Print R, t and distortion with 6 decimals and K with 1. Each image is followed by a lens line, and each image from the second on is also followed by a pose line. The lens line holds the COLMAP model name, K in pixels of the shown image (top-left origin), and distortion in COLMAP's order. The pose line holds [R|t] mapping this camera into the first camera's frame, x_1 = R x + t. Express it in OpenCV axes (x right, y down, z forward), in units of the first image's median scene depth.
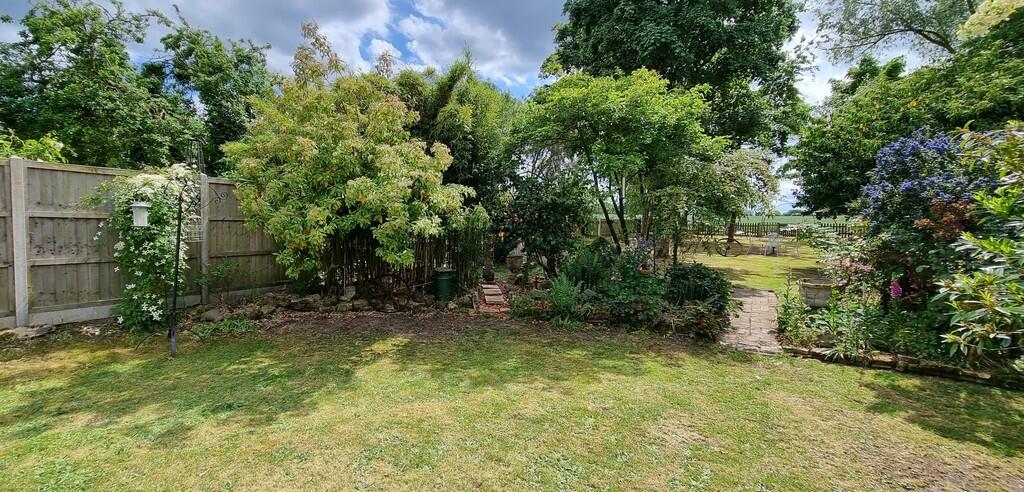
lens RADIAL K [[402.2, 0, 507.8], [0, 402.2, 249.3], [0, 0, 1]] dist [0.001017, 0.000089]
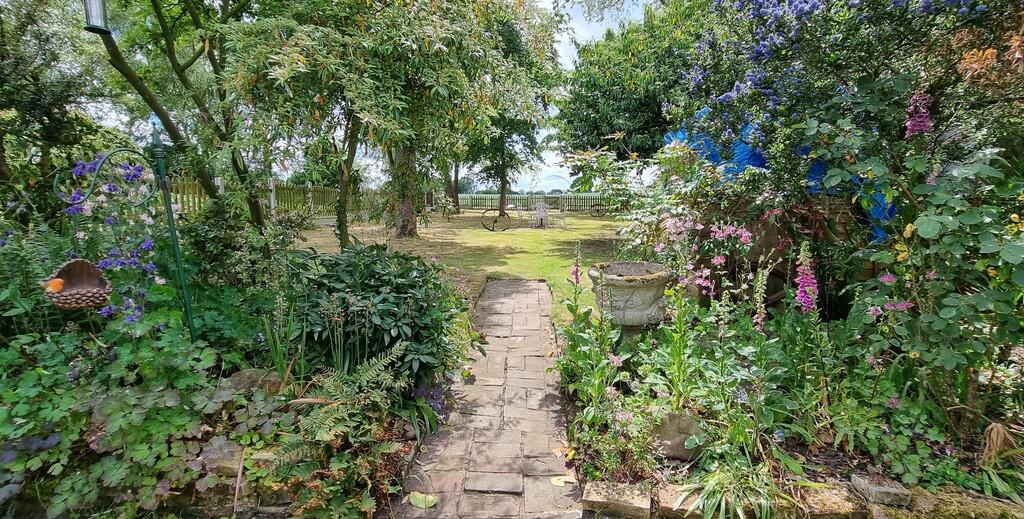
lens RADIAL K [[368.9, 0, 513.0], [0, 368.9, 259.7], [0, 0, 1]] dist [-0.000048, -0.000003]
pose [[0.871982, -0.076458, 0.483531, 0.213454], [0.039684, 0.995517, 0.085850, 0.012899], [-0.487927, -0.055671, 0.871107, 0.328308]]
